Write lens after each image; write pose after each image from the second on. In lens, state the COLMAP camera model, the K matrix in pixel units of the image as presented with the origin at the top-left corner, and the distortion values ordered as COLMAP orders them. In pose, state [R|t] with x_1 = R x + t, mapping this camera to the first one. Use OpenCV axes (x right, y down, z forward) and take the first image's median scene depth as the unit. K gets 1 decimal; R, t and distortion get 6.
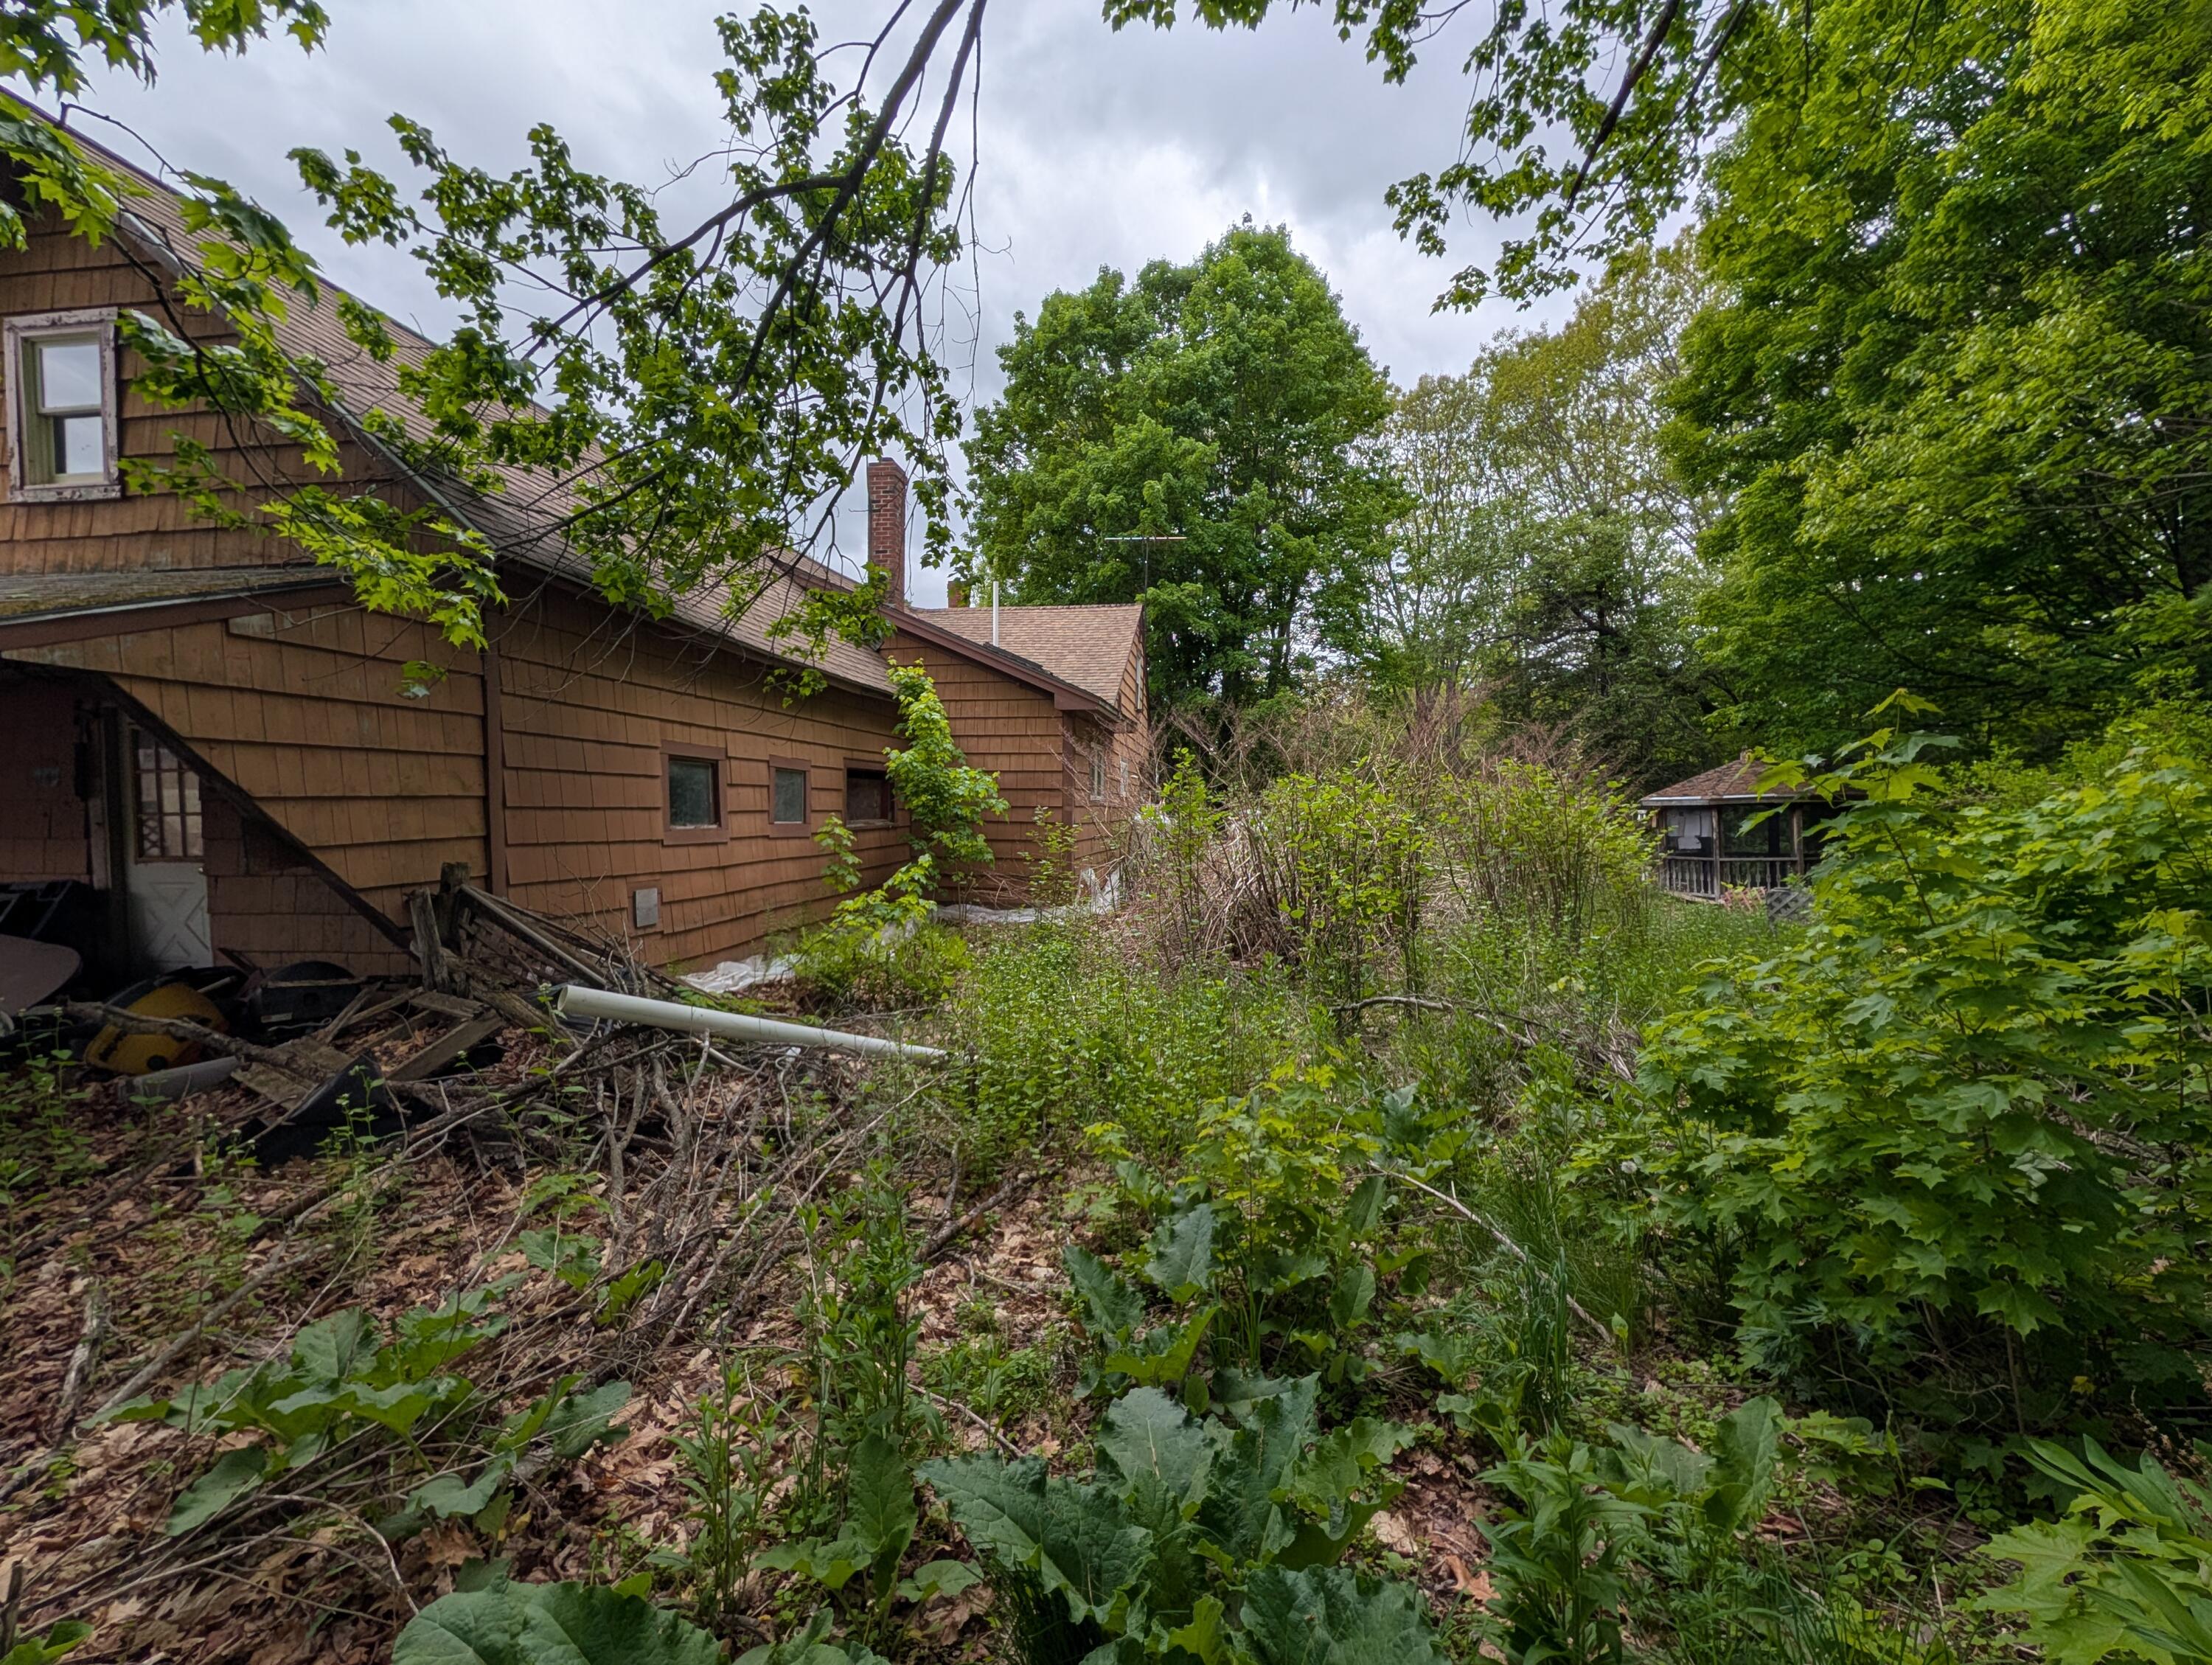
lens RADIAL K [[846.5, 0, 1106.0], [0, 846.5, 832.5], [0, 0, 1]] dist [0.000705, 0.000148]
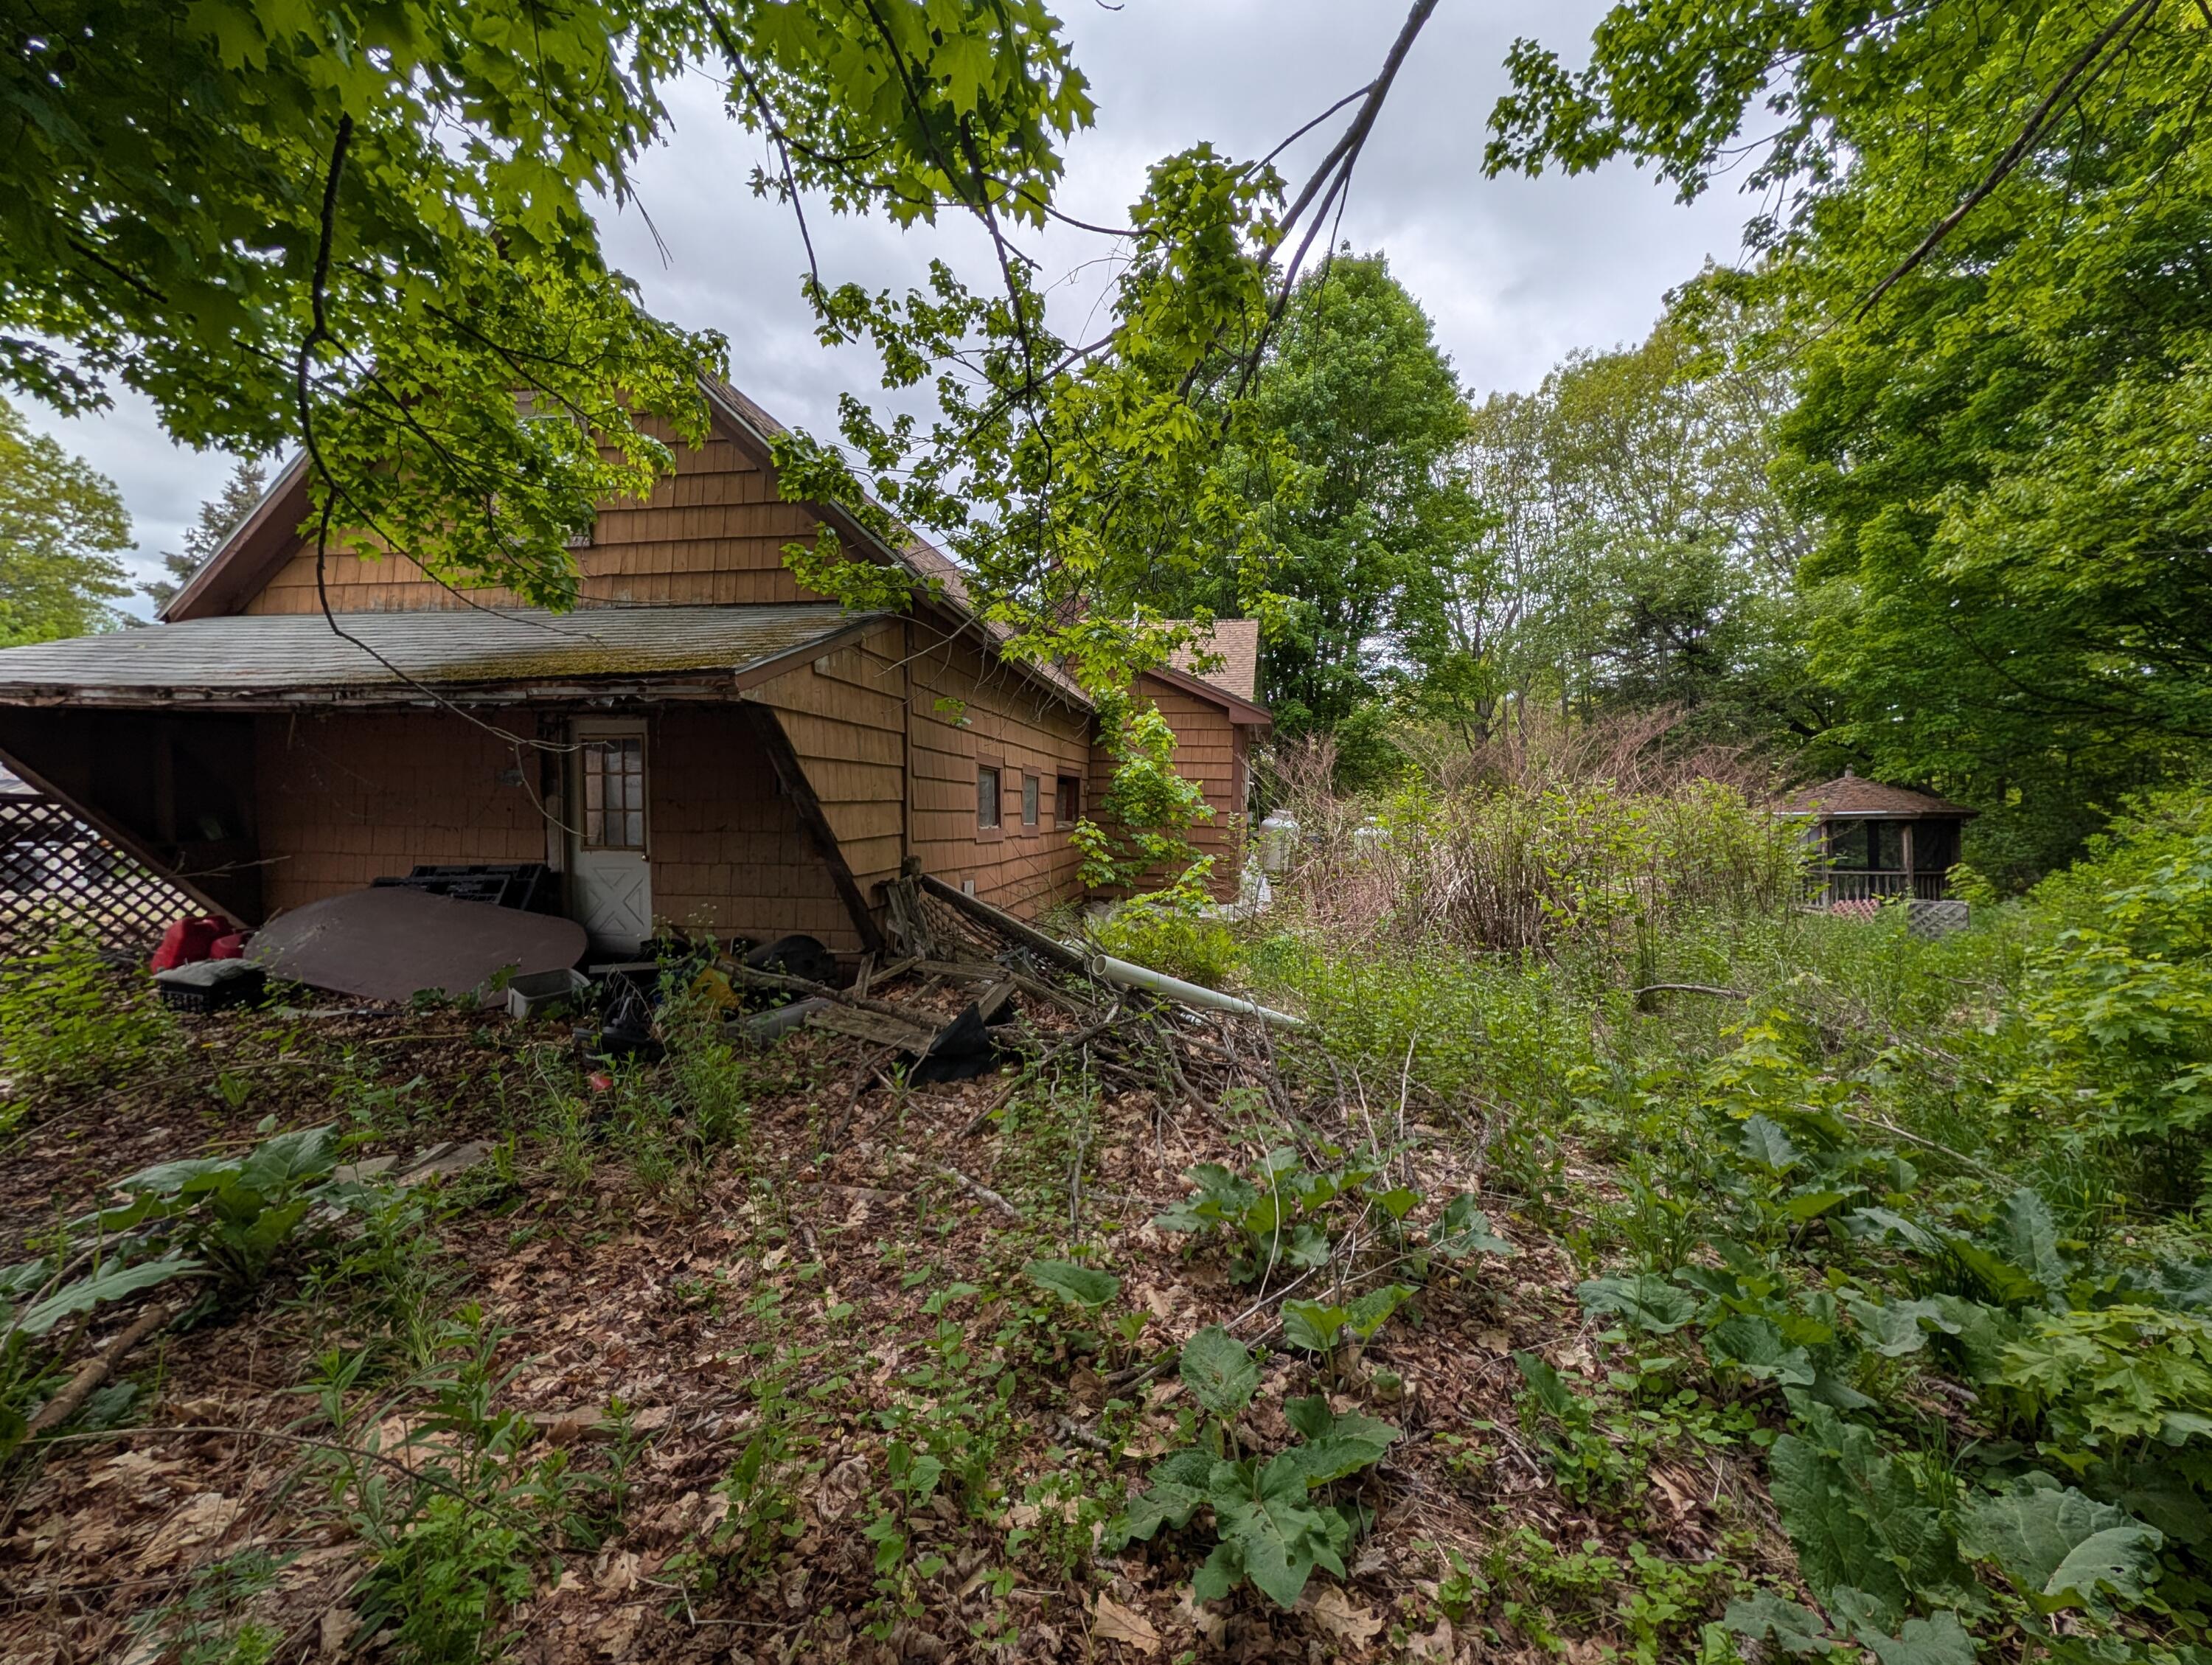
lens RADIAL K [[844.3, 0, 1098.9], [0, 844.3, 831.2], [0, 0, 1]] dist [-0.000556, -0.000370]
pose [[0.999487, 0.018002, -0.026505, -0.178814], [-0.018083, 0.999832, -0.002833, -0.000307], [0.026450, 0.003311, 0.999645, -0.078394]]
